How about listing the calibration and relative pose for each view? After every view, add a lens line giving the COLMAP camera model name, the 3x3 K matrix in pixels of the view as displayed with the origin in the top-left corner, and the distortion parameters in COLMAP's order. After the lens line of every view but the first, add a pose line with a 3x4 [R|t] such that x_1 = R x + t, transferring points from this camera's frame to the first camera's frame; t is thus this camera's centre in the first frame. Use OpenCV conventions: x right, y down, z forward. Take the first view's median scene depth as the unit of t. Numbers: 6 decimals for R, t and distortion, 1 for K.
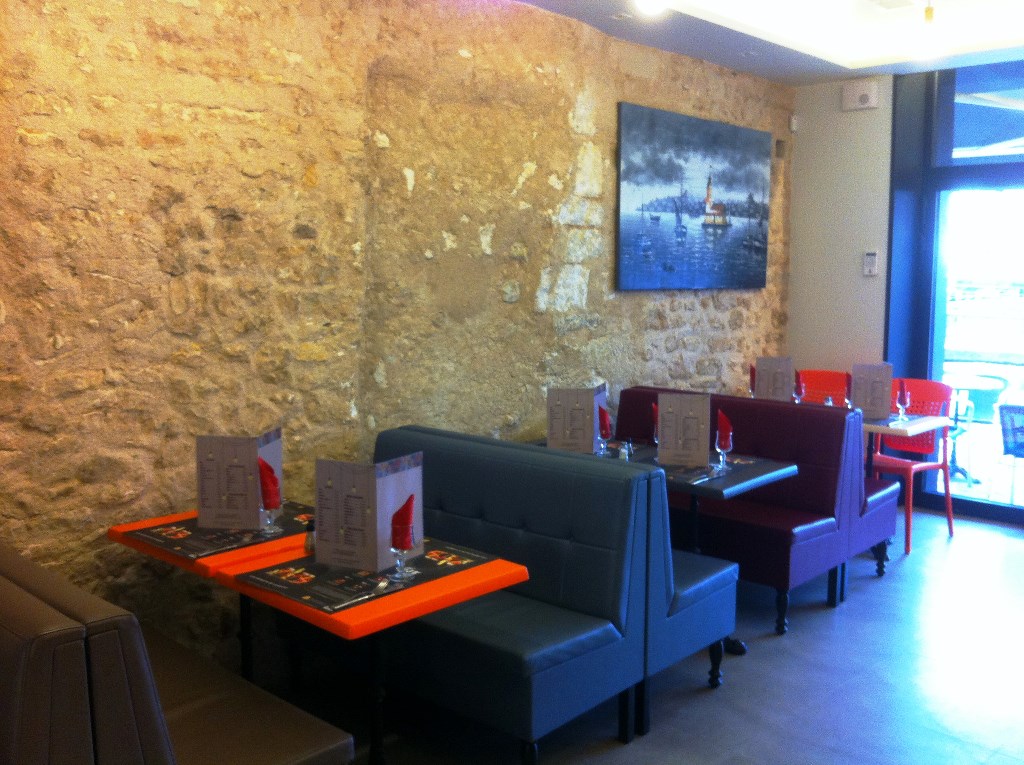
lens RADIAL K [[980.7, 0, 512.0], [0, 980.7, 382.5], [0, 0, 1]] dist [0.133189, -0.431070]
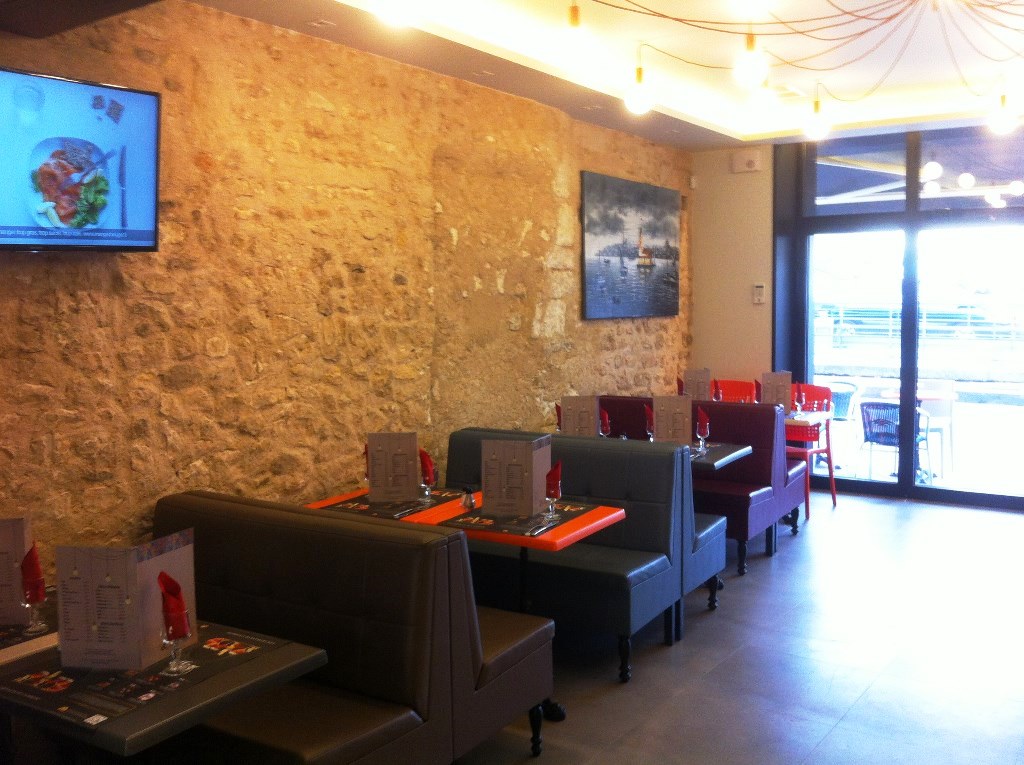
lens RADIAL K [[980.7, 0, 512.0], [0, 980.7, 382.5], [0, 0, 1]] dist [0.133189, -0.431070]
pose [[0.982764, -0.032581, 0.181969, -0.274419], [0.037921, 0.998944, -0.025944, 0.019644], [-0.180932, 0.032397, 0.982962, -0.267266]]
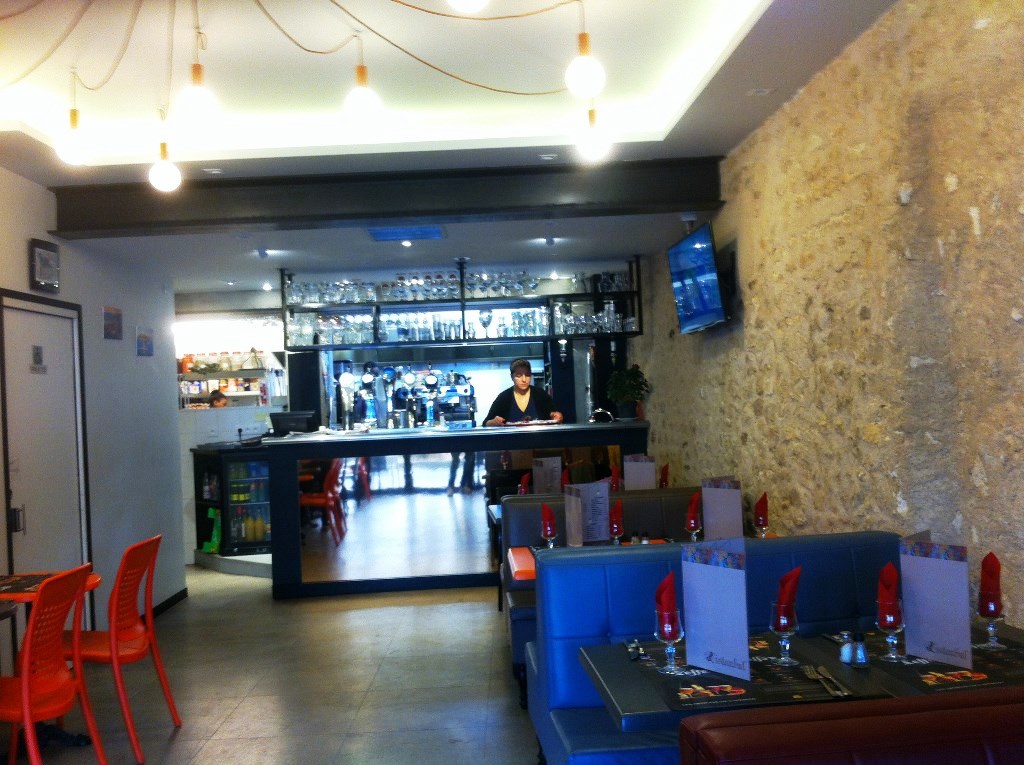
lens RADIAL K [[980.7, 0, 512.0], [0, 980.7, 382.5], [0, 0, 1]] dist [0.133189, -0.431070]
pose [[-0.686037, 0.022621, -0.727215, 0.696725], [-0.039641, 0.996870, 0.068405, -0.123380], [0.726486, 0.075756, -0.682993, 1.291460]]
